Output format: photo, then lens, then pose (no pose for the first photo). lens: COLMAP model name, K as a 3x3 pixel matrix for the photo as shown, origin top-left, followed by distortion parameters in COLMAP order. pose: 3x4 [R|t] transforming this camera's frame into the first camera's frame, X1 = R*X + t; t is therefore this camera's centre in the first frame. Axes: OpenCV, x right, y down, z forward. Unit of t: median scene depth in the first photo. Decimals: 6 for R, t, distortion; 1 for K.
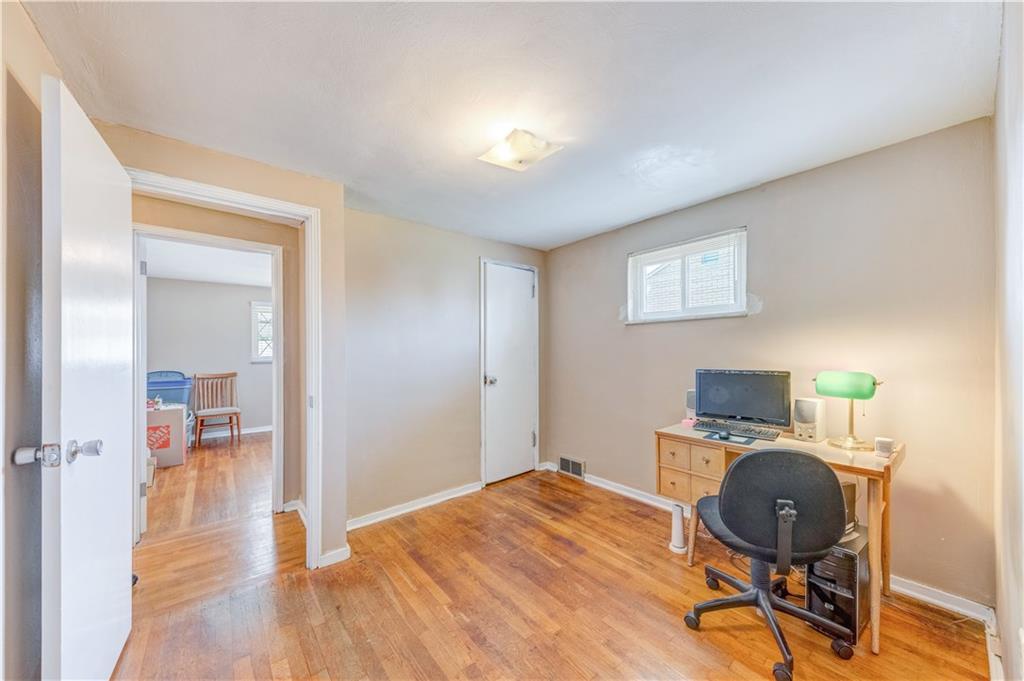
lens RADIAL K [[365.9, 0, 515.6], [0, 365.9, 346.1], [0, 0, 1]] dist [0.009406, -0.006018]
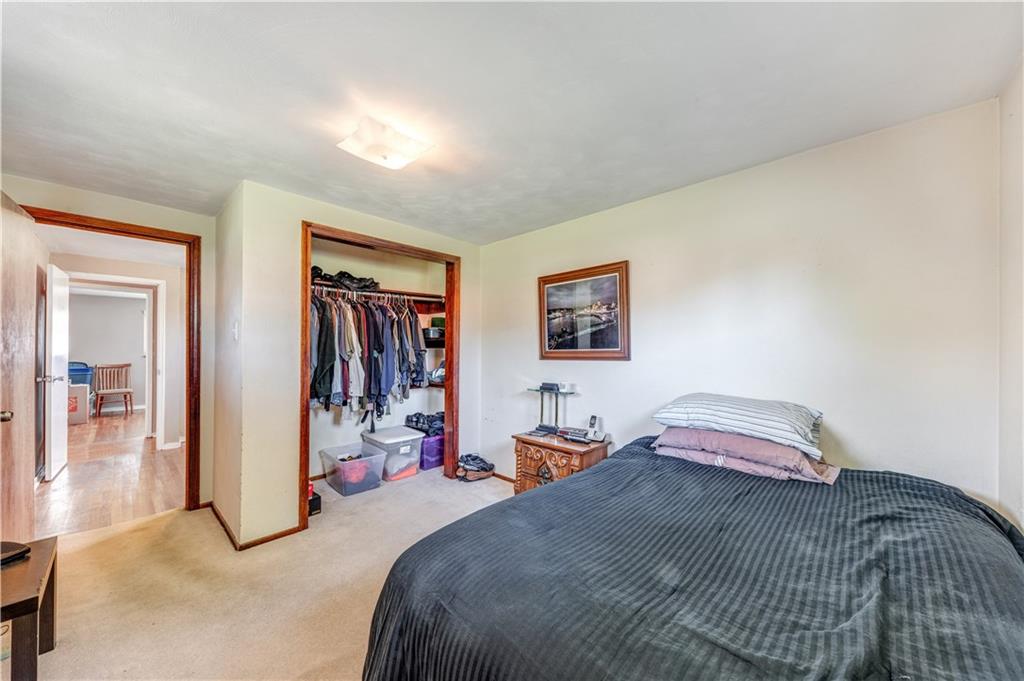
lens RADIAL K [[365.9, 0, 515.6], [0, 365.9, 346.1], [0, 0, 1]] dist [0.009406, -0.006018]
pose [[0.990424, 0.009015, 0.137763, 0.481913], [-0.009085, 0.999959, -0.000125, -0.005567], [-0.137758, -0.001127, 0.990465, -0.563000]]
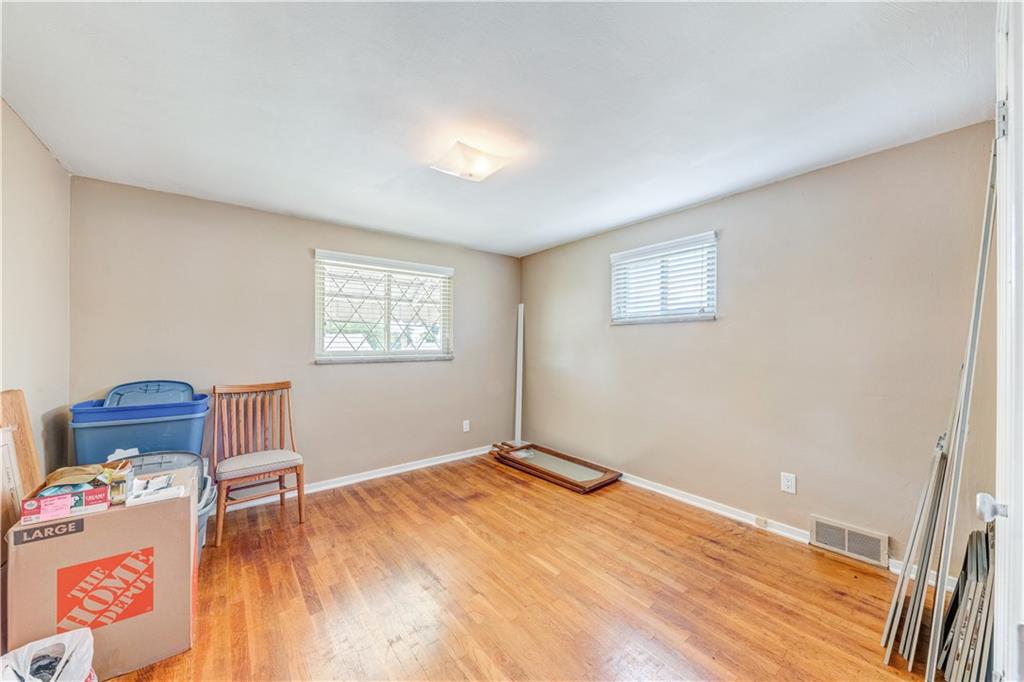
lens RADIAL K [[355.6, 0, 512.0], [0, 355.6, 341.0], [0, 0, 1]] dist [-0.028472, 0.003404]
pose [[0.999958, 0.008392, 0.003818, -0.467282], [-0.008398, 0.999963, 0.001725, 0.011099], [-0.003803, -0.001757, 0.999991, 0.521432]]
